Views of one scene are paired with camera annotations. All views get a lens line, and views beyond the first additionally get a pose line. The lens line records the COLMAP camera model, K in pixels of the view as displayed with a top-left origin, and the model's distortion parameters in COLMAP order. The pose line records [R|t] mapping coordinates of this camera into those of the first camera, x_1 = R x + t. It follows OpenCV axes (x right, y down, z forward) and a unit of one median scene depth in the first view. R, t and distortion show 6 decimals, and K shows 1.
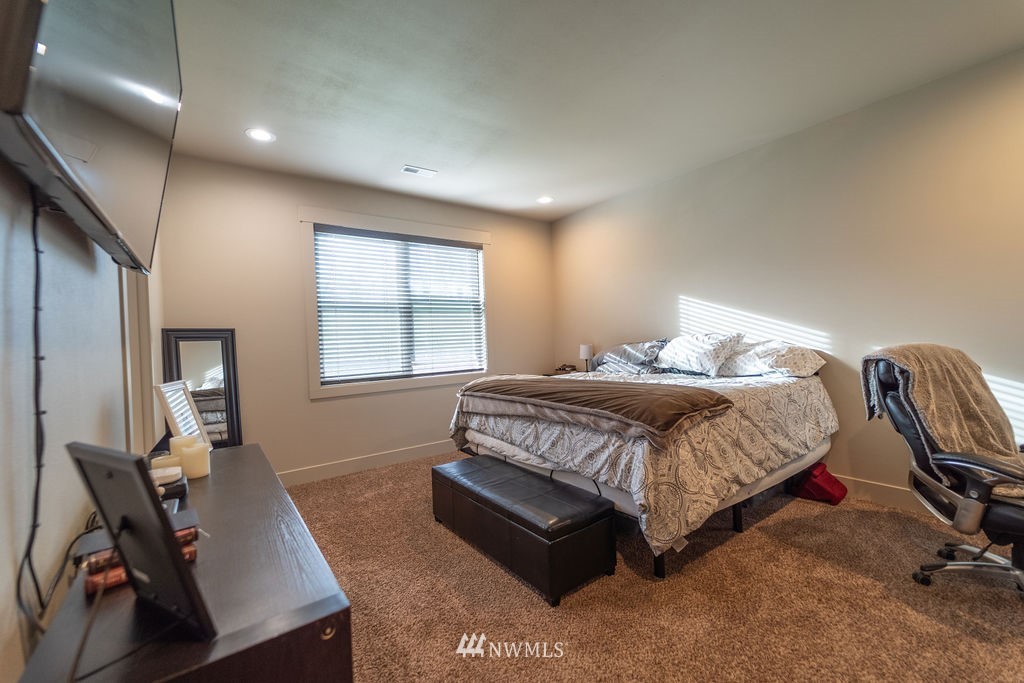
lens RADIAL K [[408.3, 0, 507.9], [0, 408.3, 345.4], [0, 0, 1]] dist [0.000299, -0.000527]
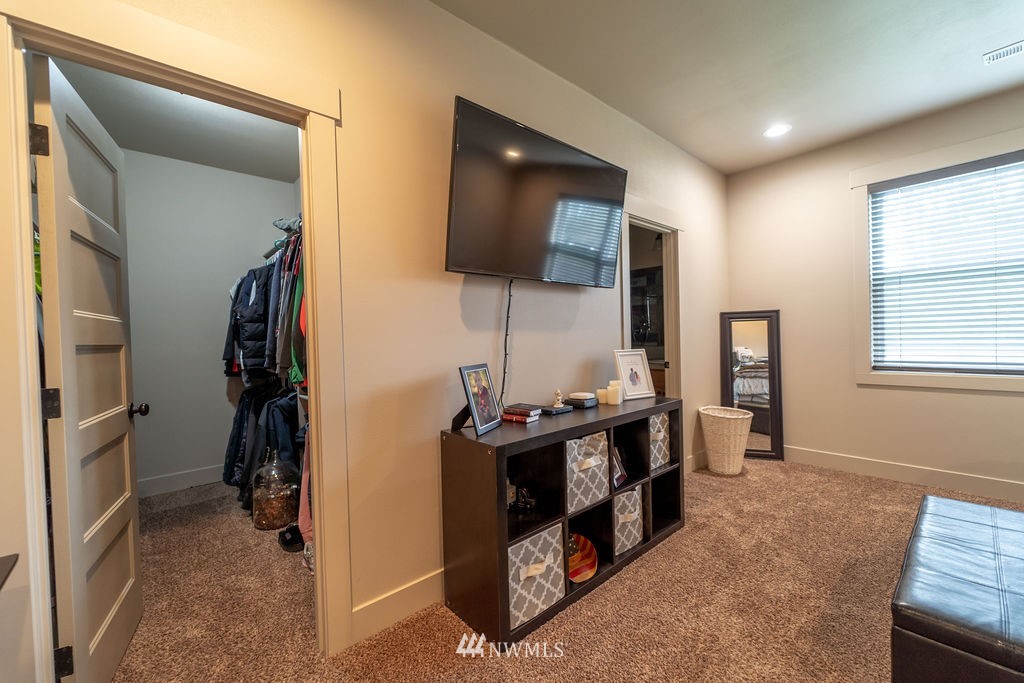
lens RADIAL K [[408.3, 0, 515.5], [0, 408.3, 344.8], [0, 0, 1]] dist [0.000299, -0.000527]
pose [[0.080581, 0.056666, -0.995136, 0.394086], [0.006978, 0.998326, 0.057413, -0.013380], [0.996724, -0.011571, 0.080051, 0.187289]]
